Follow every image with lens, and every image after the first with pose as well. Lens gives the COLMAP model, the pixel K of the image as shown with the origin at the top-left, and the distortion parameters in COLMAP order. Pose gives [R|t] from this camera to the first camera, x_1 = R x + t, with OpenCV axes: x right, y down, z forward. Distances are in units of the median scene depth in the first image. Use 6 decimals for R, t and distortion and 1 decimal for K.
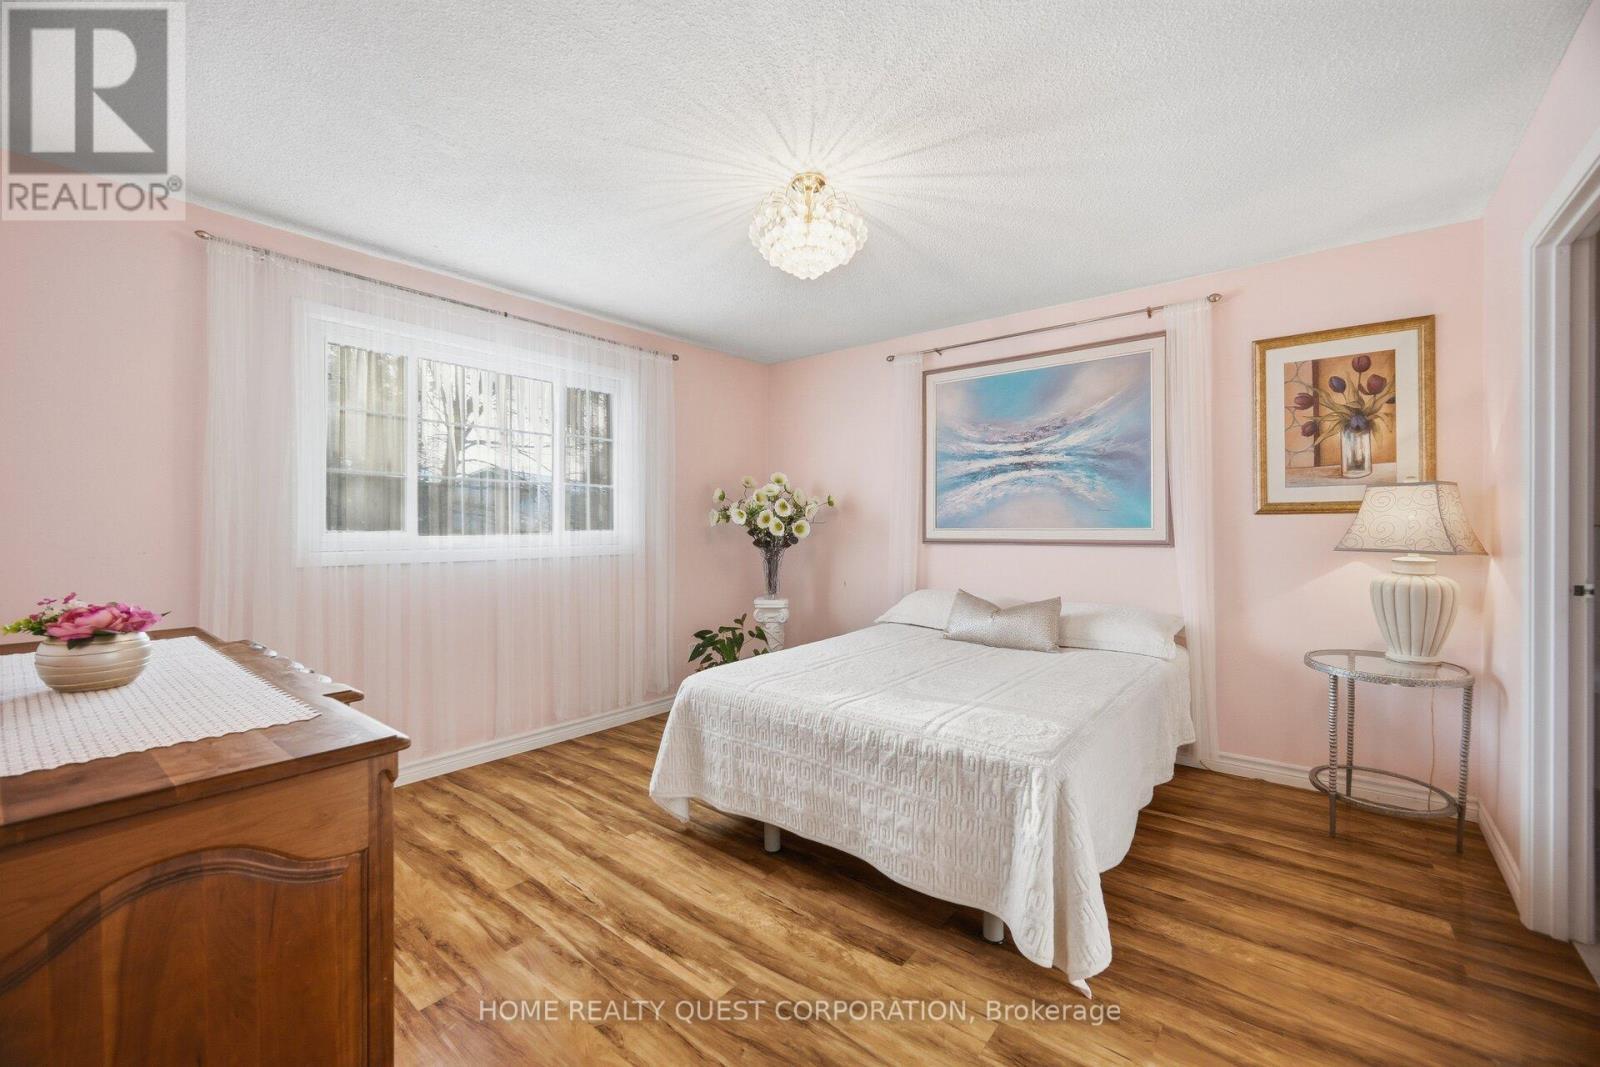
lens RADIAL K [[644.2, 0, 802.6], [0, 644.2, 530.5], [0, 0, 1]] dist [-0.002935, -0.000321]
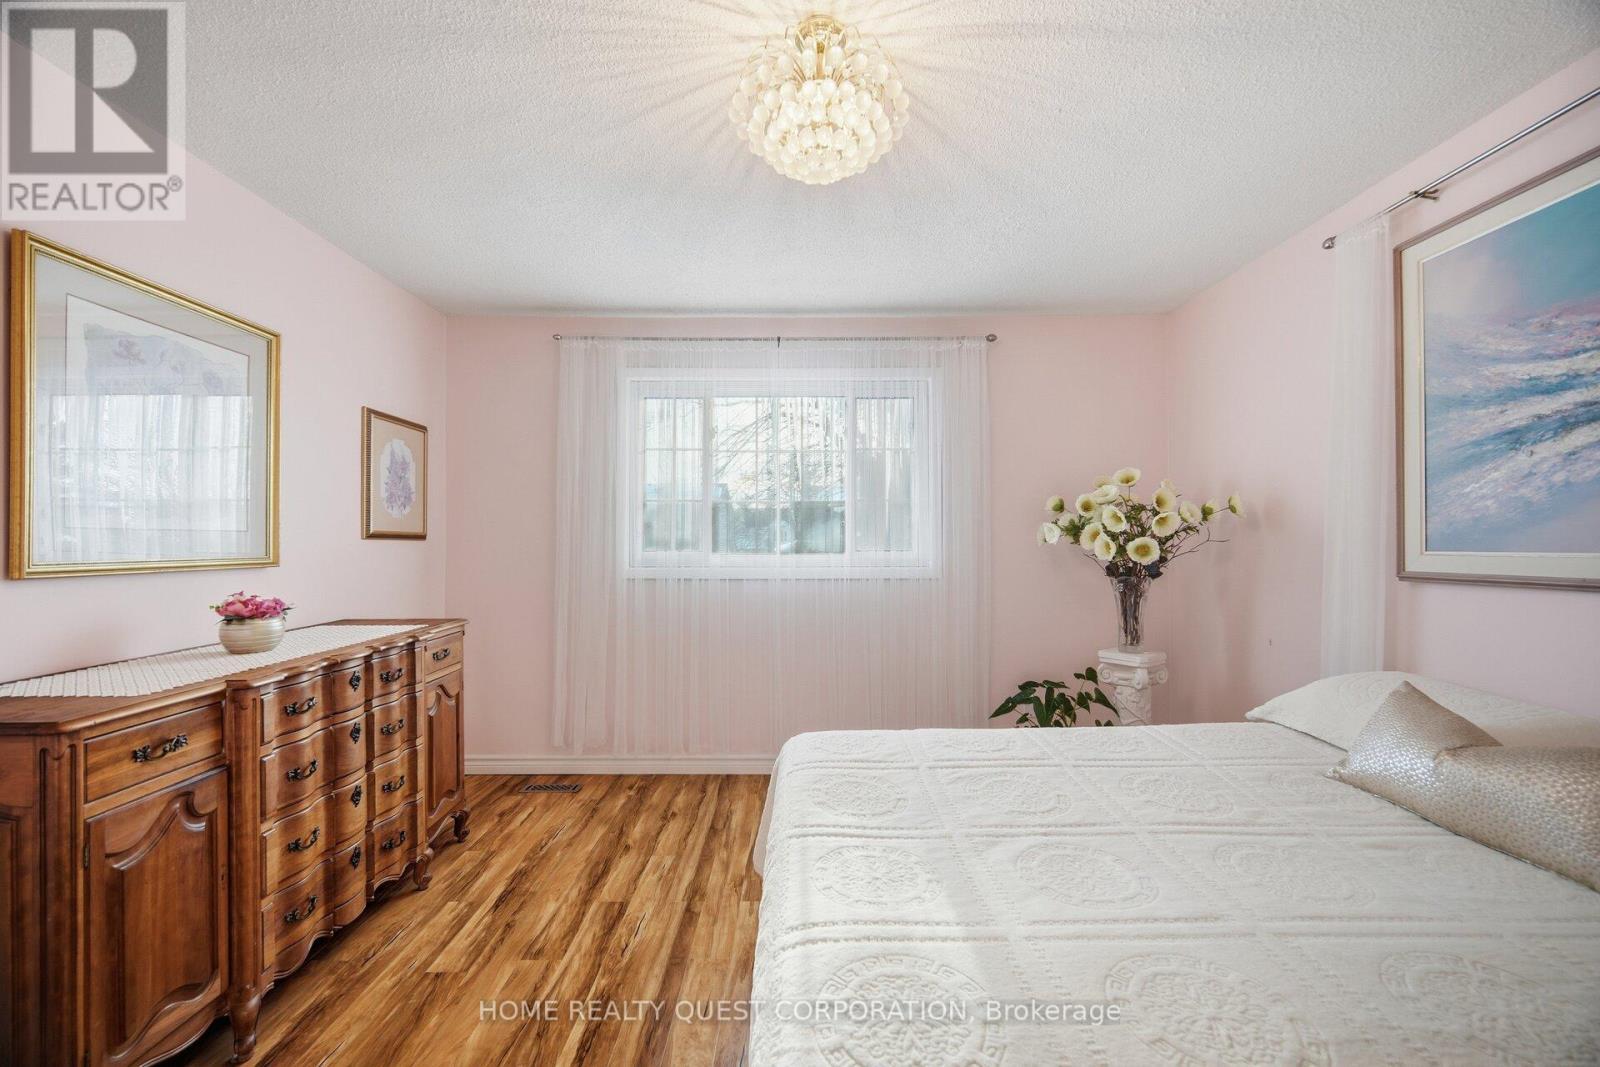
lens RADIAL K [[644.2, 0, 796.2], [0, 644.2, 539.6], [0, 0, 1]] dist [-0.002935, -0.000321]
pose [[0.632166, -0.005947, -0.774810, 0.301303], [-0.004315, 0.999928, -0.011196, -0.005146], [0.774821, 0.010421, 0.632095, 0.330865]]
